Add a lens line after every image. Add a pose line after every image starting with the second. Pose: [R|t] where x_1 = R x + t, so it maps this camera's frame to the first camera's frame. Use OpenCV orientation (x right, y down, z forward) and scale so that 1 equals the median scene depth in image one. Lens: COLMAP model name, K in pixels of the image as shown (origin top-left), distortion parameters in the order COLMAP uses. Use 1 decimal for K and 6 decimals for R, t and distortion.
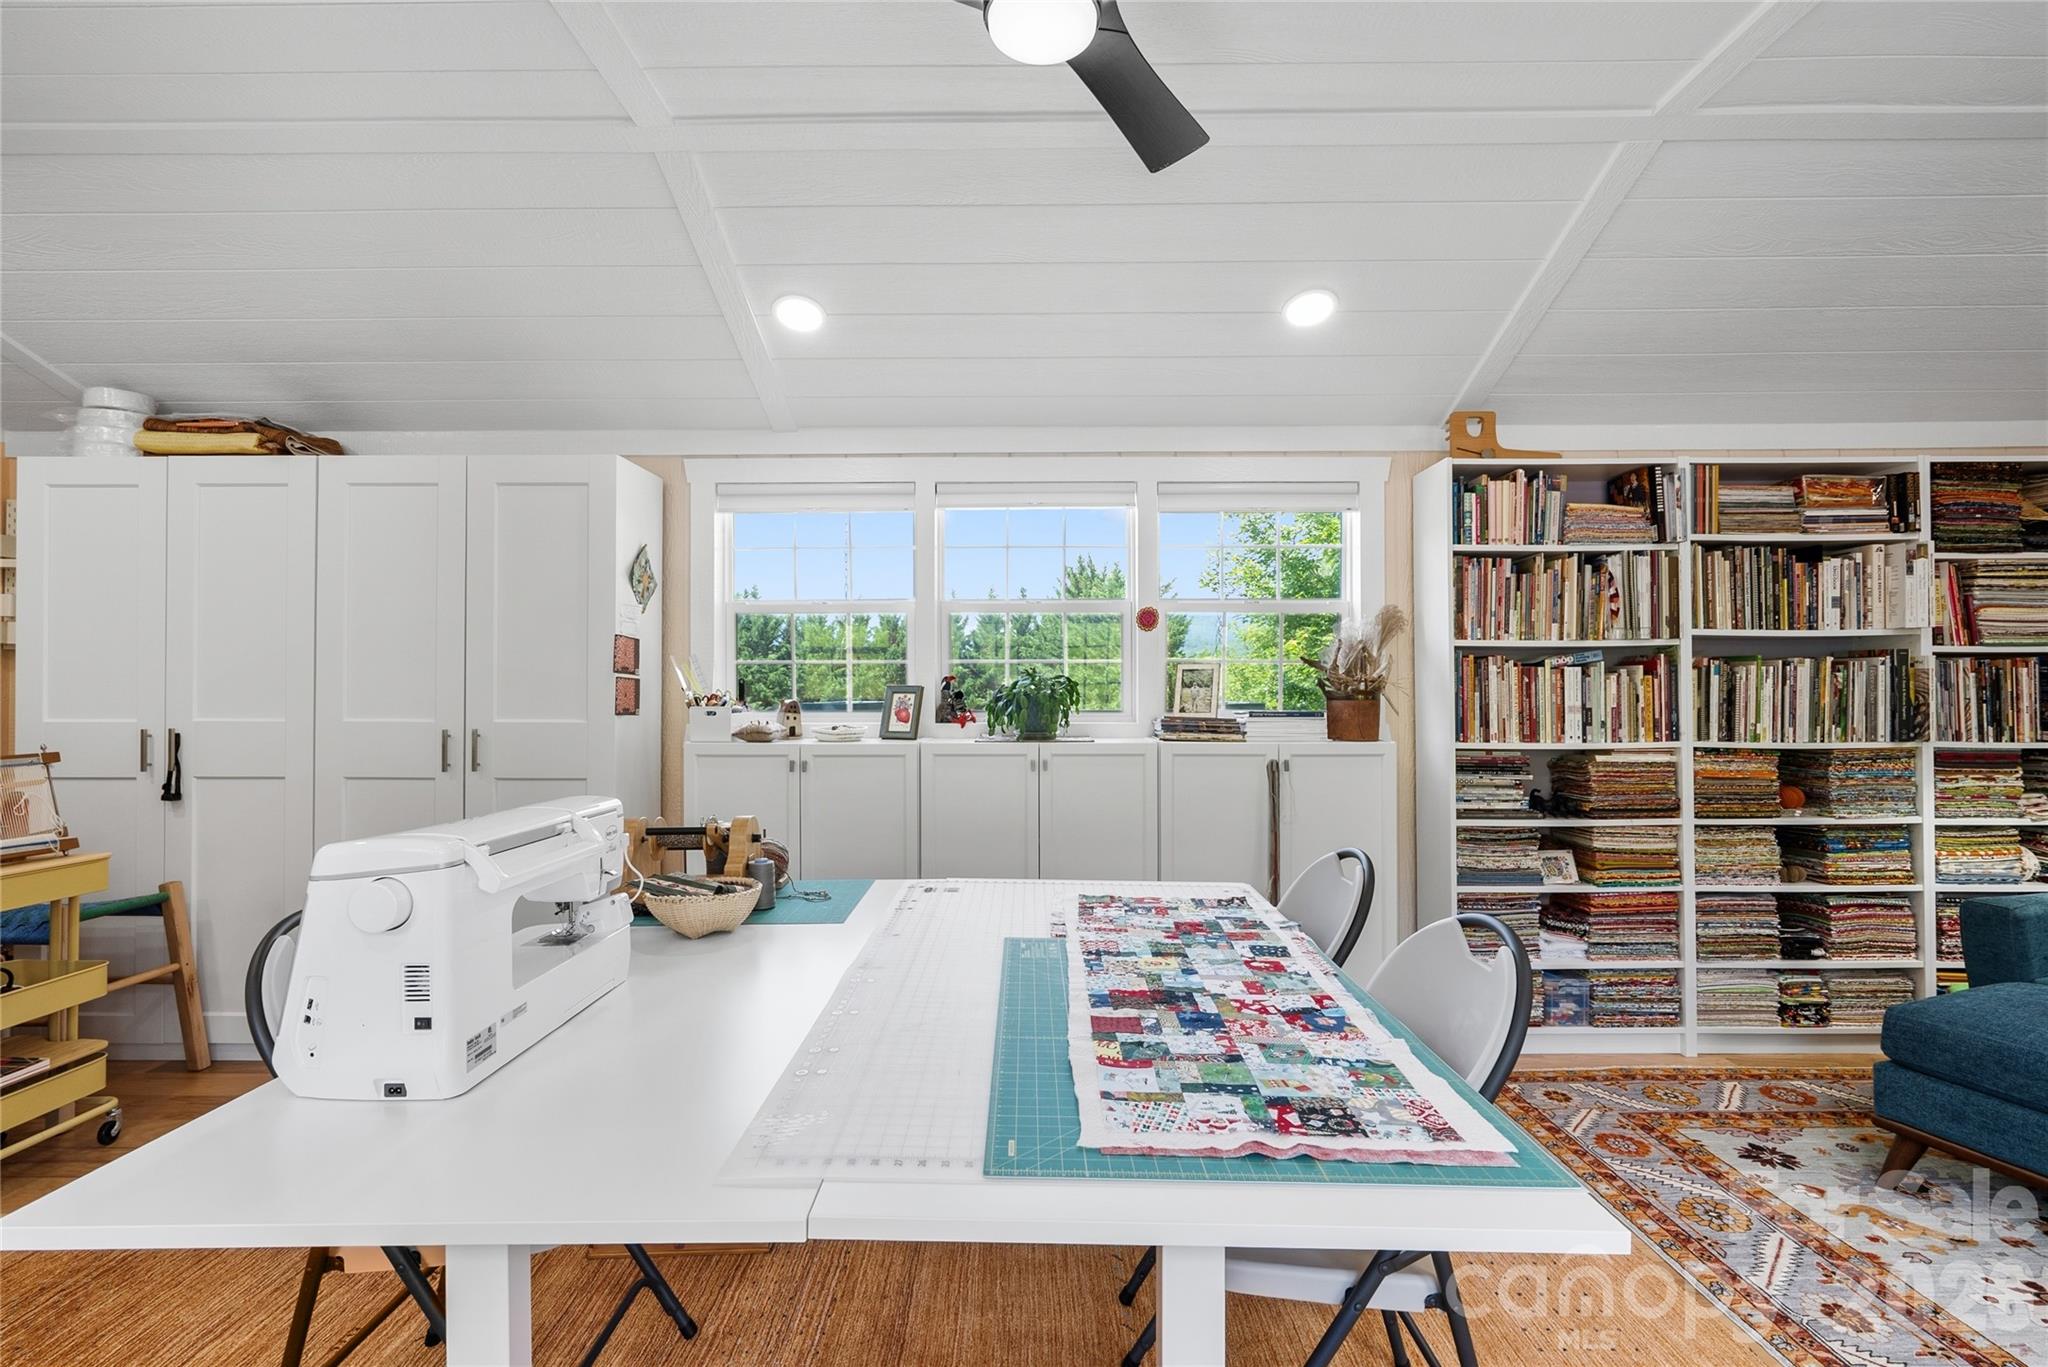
lens RADIAL K [[935.4, 0, 1022.3], [0, 935.4, 678.8], [0, 0, 1]] dist [-0.005139, 0.002516]
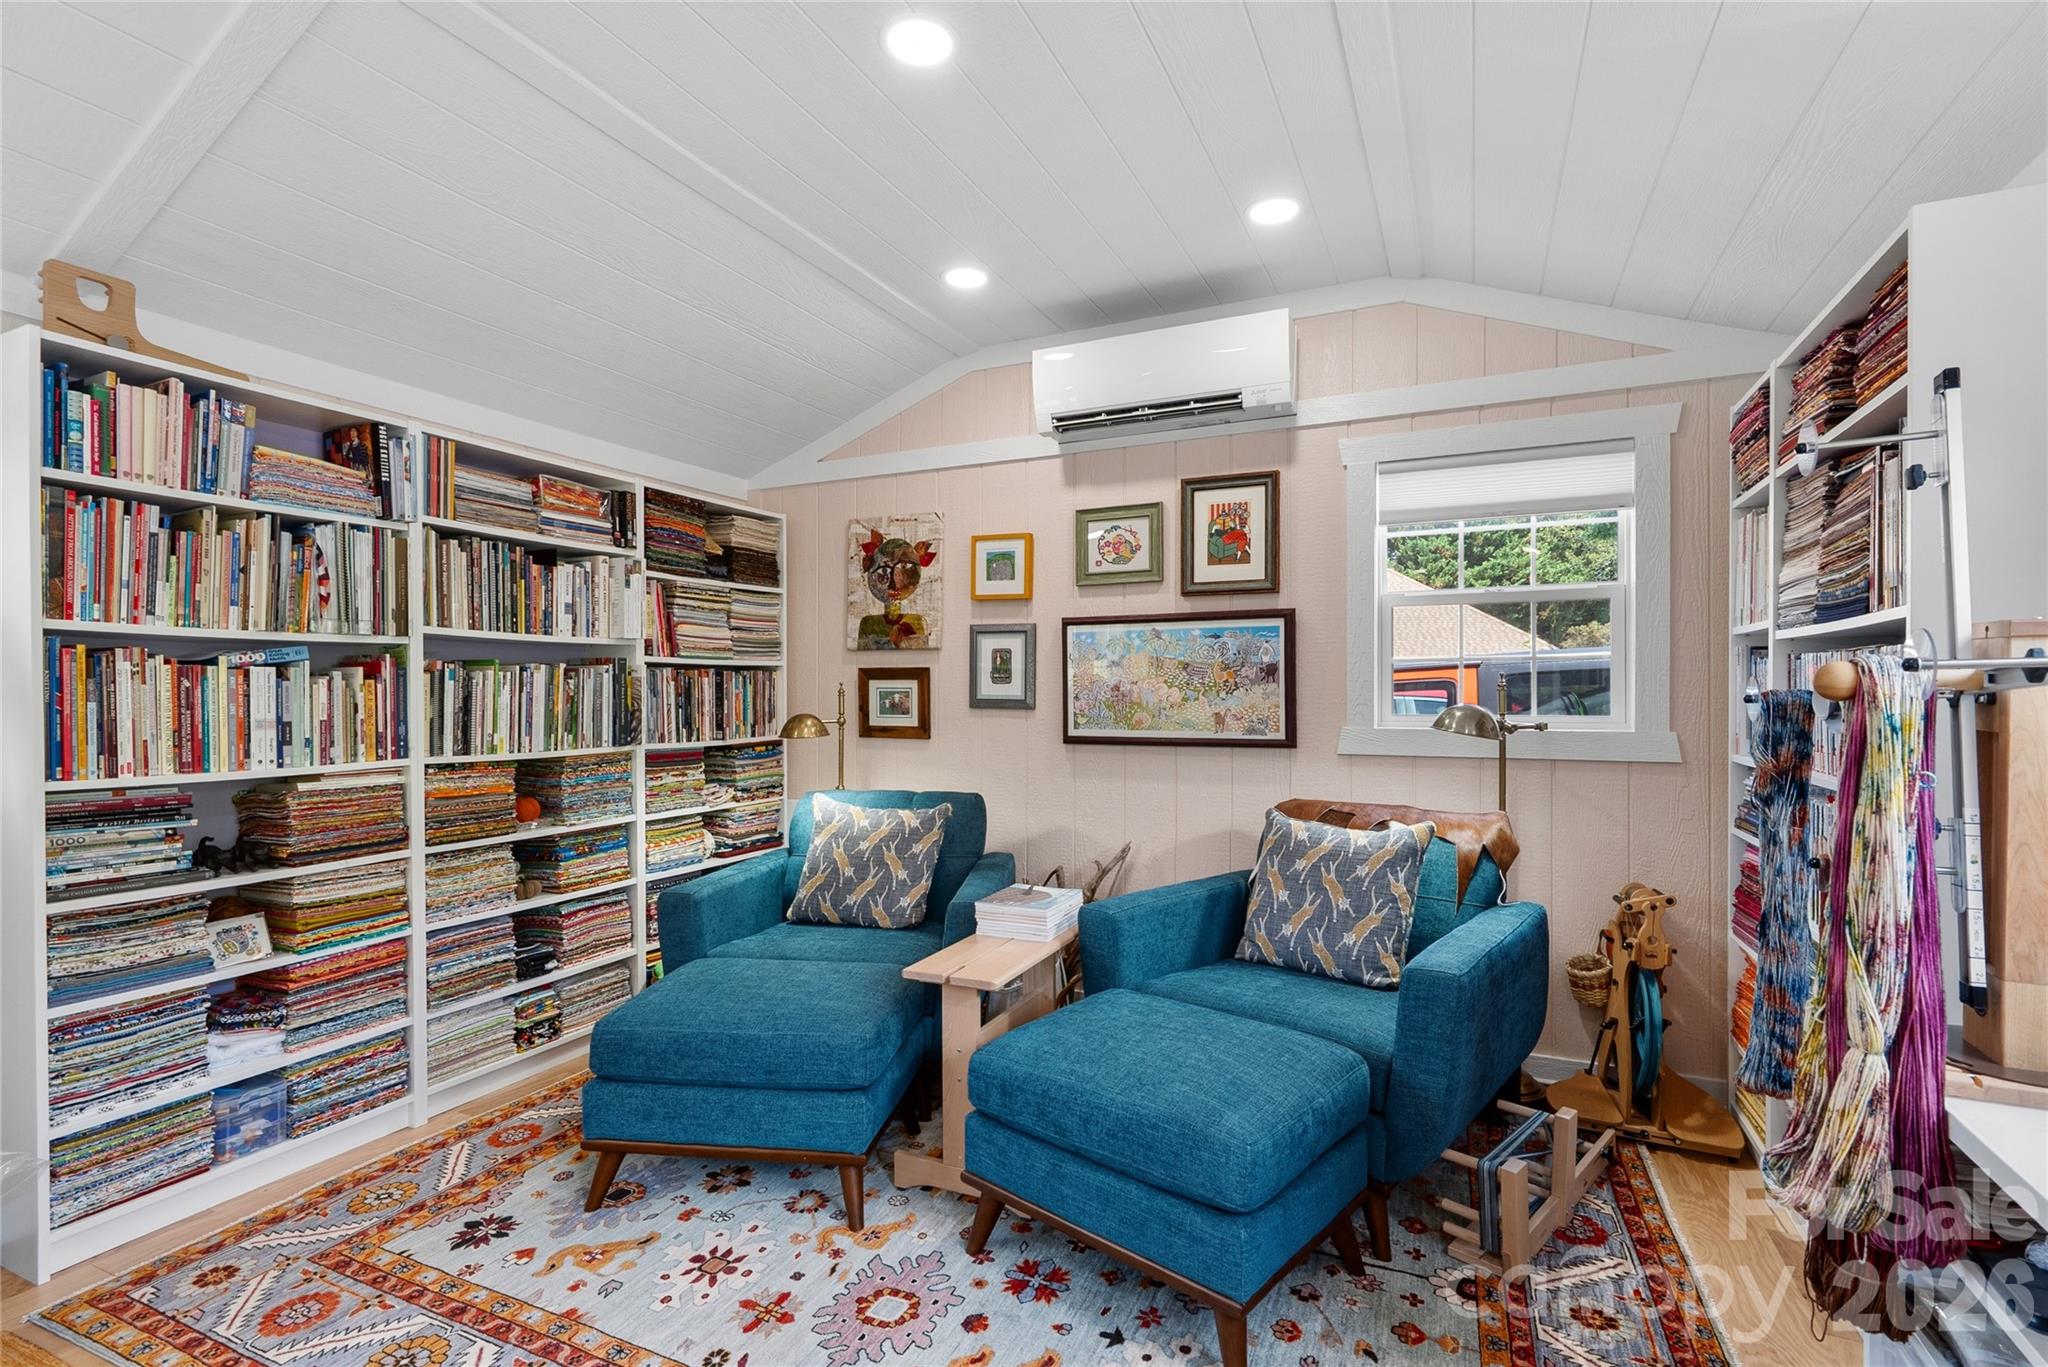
lens RADIAL K [[935.4, 0, 1016.8], [0, 935.4, 694.2], [0, 0, 1]] dist [-0.005139, 0.002516]
pose [[0.429068, -0.000494, 0.903272, 0.177498], [-0.006857, 0.999969, 0.003805, 0.001948], [-0.903246, -0.007826, 0.429052, 0.140859]]
